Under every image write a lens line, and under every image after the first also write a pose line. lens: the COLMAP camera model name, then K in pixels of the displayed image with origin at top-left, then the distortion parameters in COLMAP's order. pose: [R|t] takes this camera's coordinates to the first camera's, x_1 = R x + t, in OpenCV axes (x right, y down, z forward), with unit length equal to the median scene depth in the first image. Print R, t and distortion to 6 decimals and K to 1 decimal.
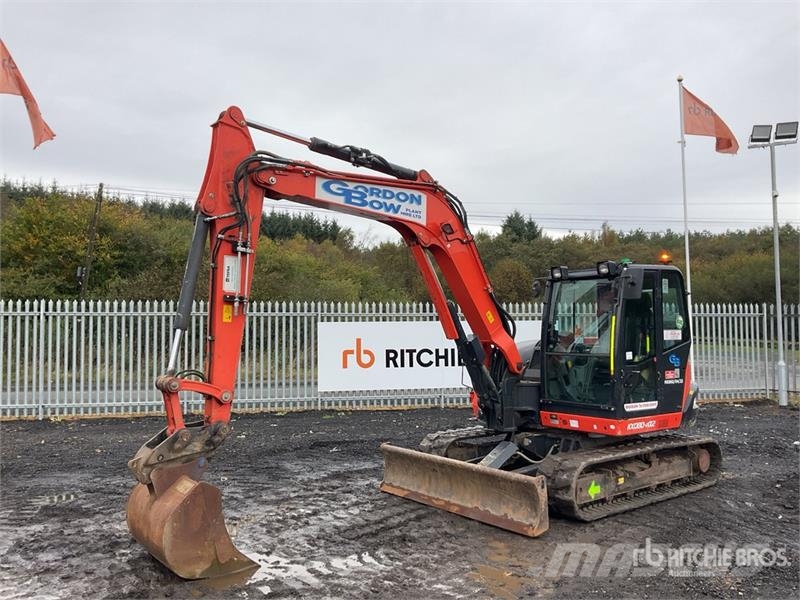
lens RADIAL K [[658.8, 0, 398.8], [0, 658.8, 297.3], [0, 0, 1]] dist [0.101688, -0.181235]
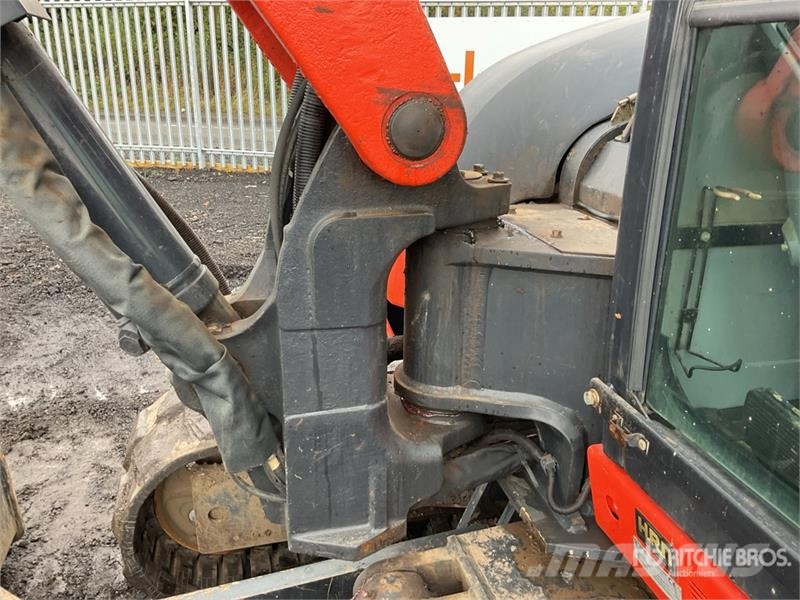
lens RADIAL K [[660.2, 0, 400.0], [0, 660.2, 300.0], [0, 0, 1]] dist [0.099153, -0.186894]
pose [[0.918348, 0.146439, -0.367685, 0.117373], [0.003863, 0.925668, 0.378316, 0.045150], [0.395755, -0.348847, 0.849520, 0.454051]]
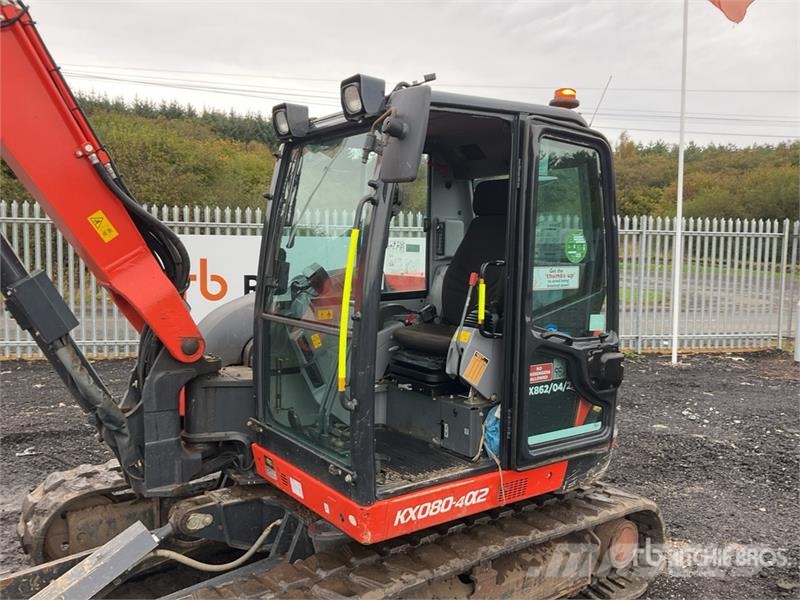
lens RADIAL K [[660.2, 0, 400.0], [0, 660.2, 300.0], [0, 0, 1]] dist [0.099153, -0.186894]
pose [[0.999594, 0.020728, -0.019540, 0.166164], [-0.017966, 0.991052, 0.132259, 0.008757], [0.022107, -0.131854, 0.991023, 0.300957]]
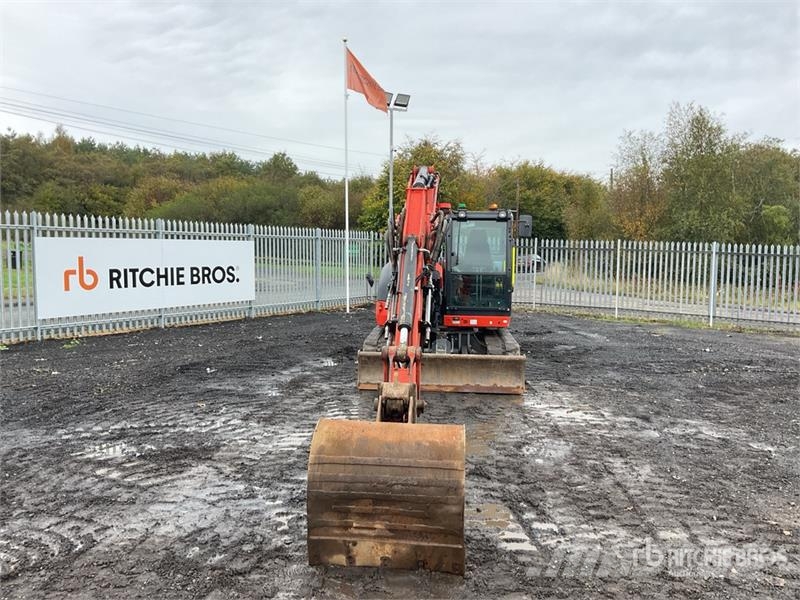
lens RADIAL K [[658.8, 0, 398.8], [0, 658.8, 297.3], [0, 0, 1]] dist [0.101688, -0.181235]
pose [[0.676208, -0.039399, 0.735656, -0.437674], [-0.055466, 0.993012, 0.104165, 0.000056], [-0.734620, -0.111241, 0.669298, 0.089700]]
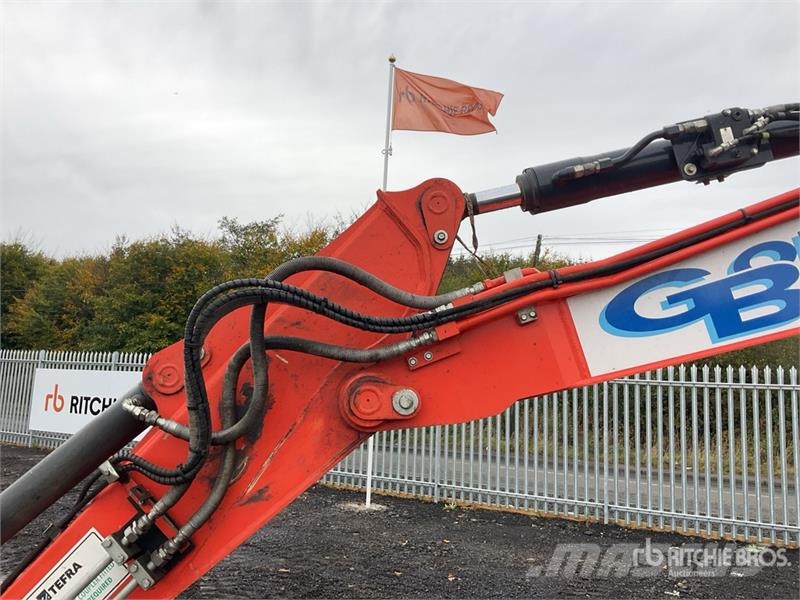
lens RADIAL K [[660.2, 0, 400.0], [0, 660.2, 300.0], [0, 0, 1]] dist [0.099153, -0.186894]
pose [[0.772021, -0.046165, -0.633919, -0.026960], [-0.012754, 0.996033, -0.088068, 0.003764], [0.635469, 0.076075, 0.768369, 0.285143]]
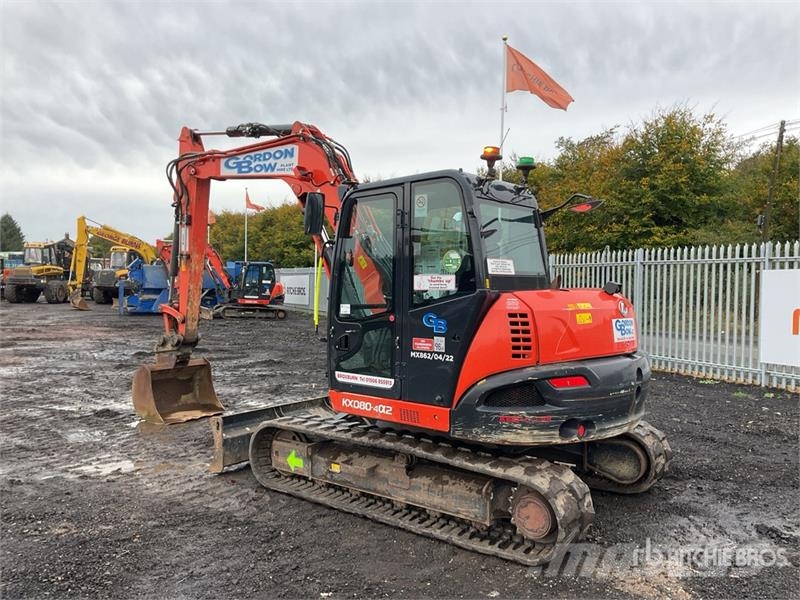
lens RADIAL K [[660.2, 0, 400.0], [0, 660.2, 300.0], [0, 0, 1]] dist [0.099153, -0.186894]
pose [[0.242061, 0.029166, -0.969823, 0.516076], [0.041766, 0.998308, 0.040447, 0.023871], [0.969362, -0.050296, 0.240433, 0.420606]]
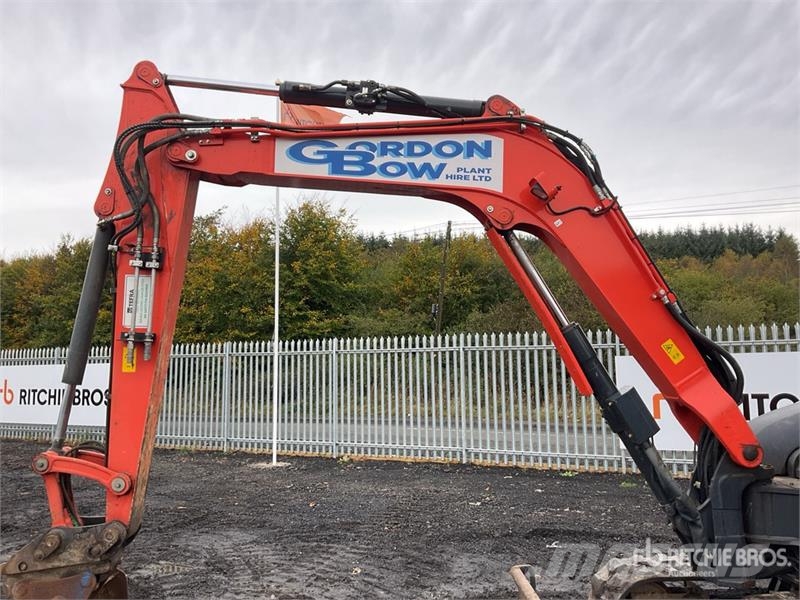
lens RADIAL K [[658.8, 0, 398.8], [0, 658.8, 297.3], [0, 0, 1]] dist [0.101688, -0.181235]
pose [[0.800149, -0.069073, -0.595810, 0.141175], [0.041857, 0.997356, -0.059412, 0.005032], [0.598339, 0.022600, 0.800925, 0.233300]]
